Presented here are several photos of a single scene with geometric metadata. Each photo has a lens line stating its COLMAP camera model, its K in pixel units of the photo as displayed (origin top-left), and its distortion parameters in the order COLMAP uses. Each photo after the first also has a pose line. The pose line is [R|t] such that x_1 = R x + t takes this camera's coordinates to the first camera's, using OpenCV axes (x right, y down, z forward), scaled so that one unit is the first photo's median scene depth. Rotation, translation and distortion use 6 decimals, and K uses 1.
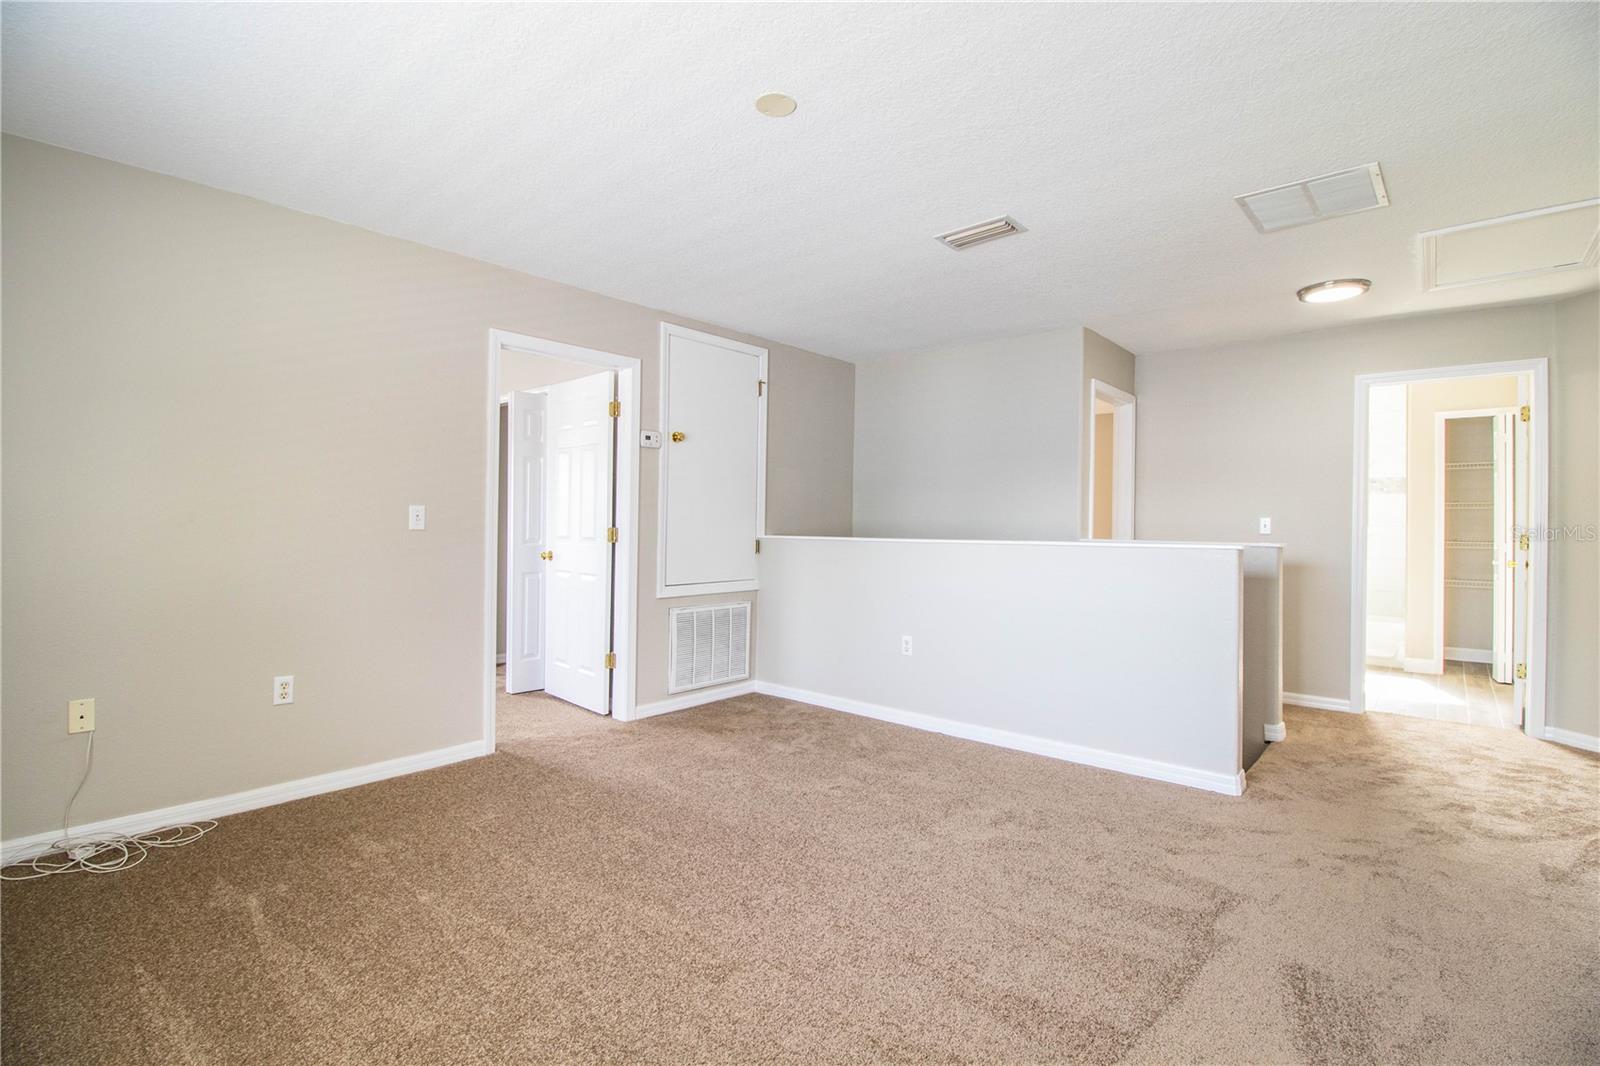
lens RADIAL K [[736.4, 0, 801.9], [0, 736.4, 527.7], [0, 0, 1]] dist [-0.006901, -0.009394]
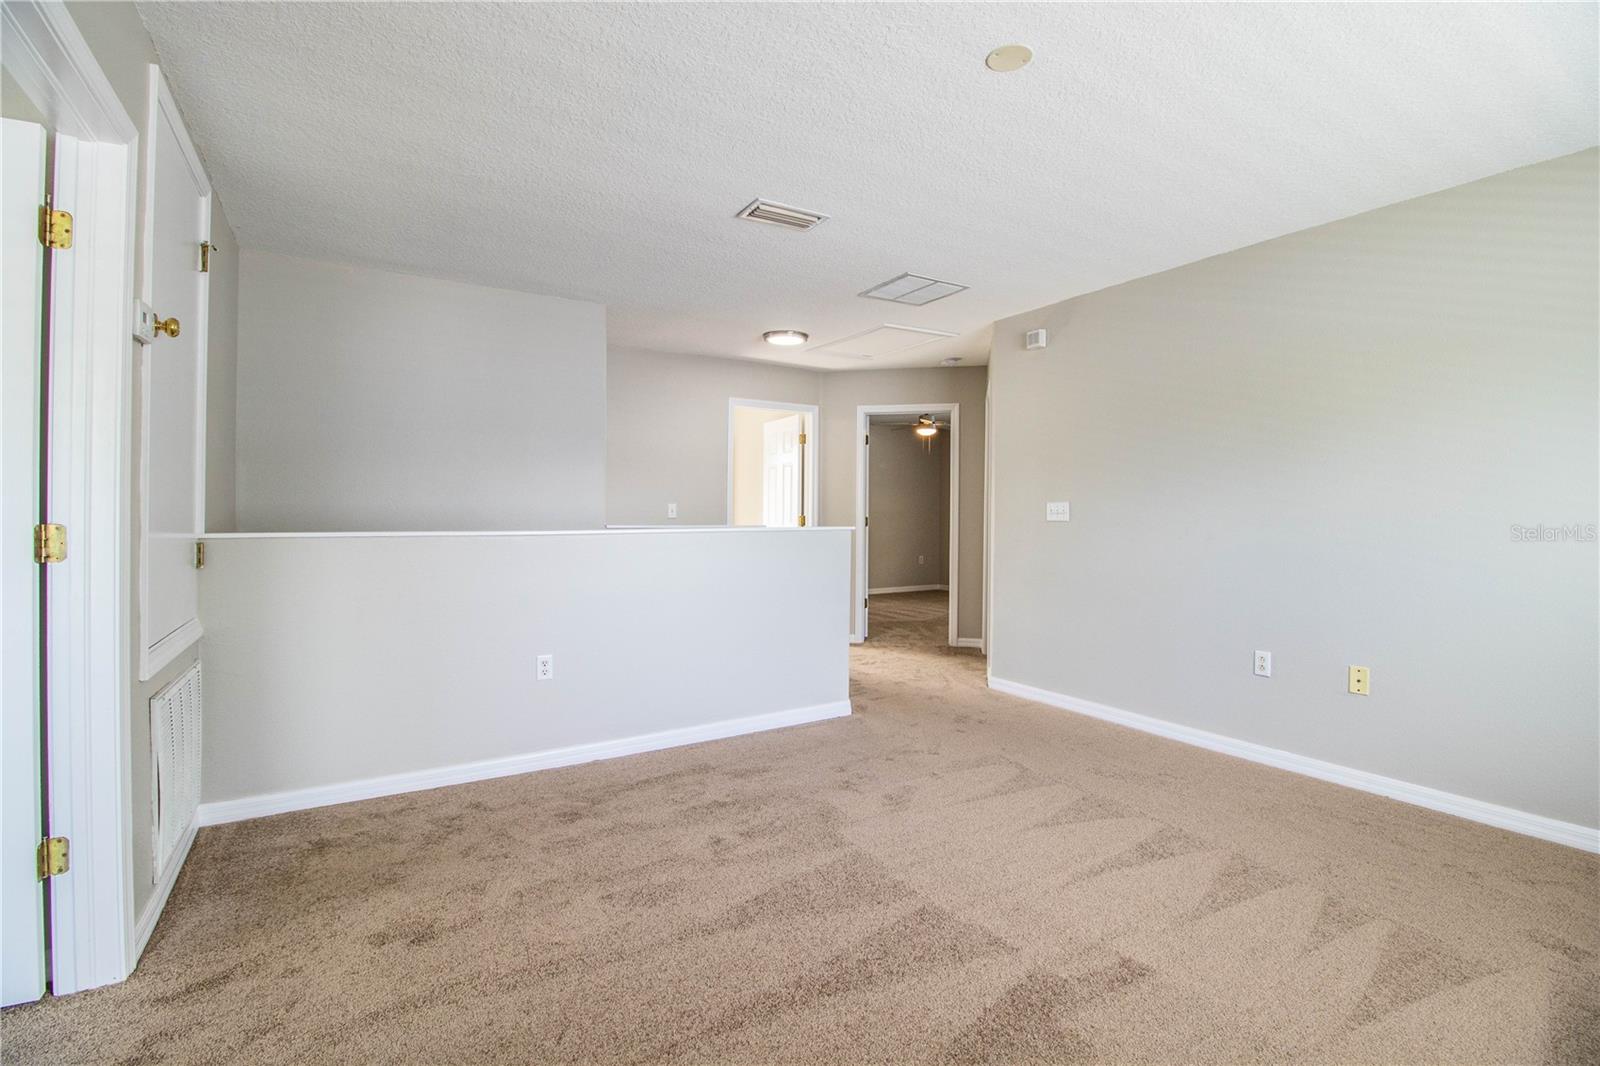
lens RADIAL K [[736.4, 0, 802.6], [0, 736.4, 517.6], [0, 0, 1]] dist [-0.006901, -0.009394]
pose [[0.289744, -0.014320, 0.956997, -0.497935], [0.008044, 0.999889, 0.012526, -0.005108], [-0.957070, 0.004068, 0.289827, 0.490094]]
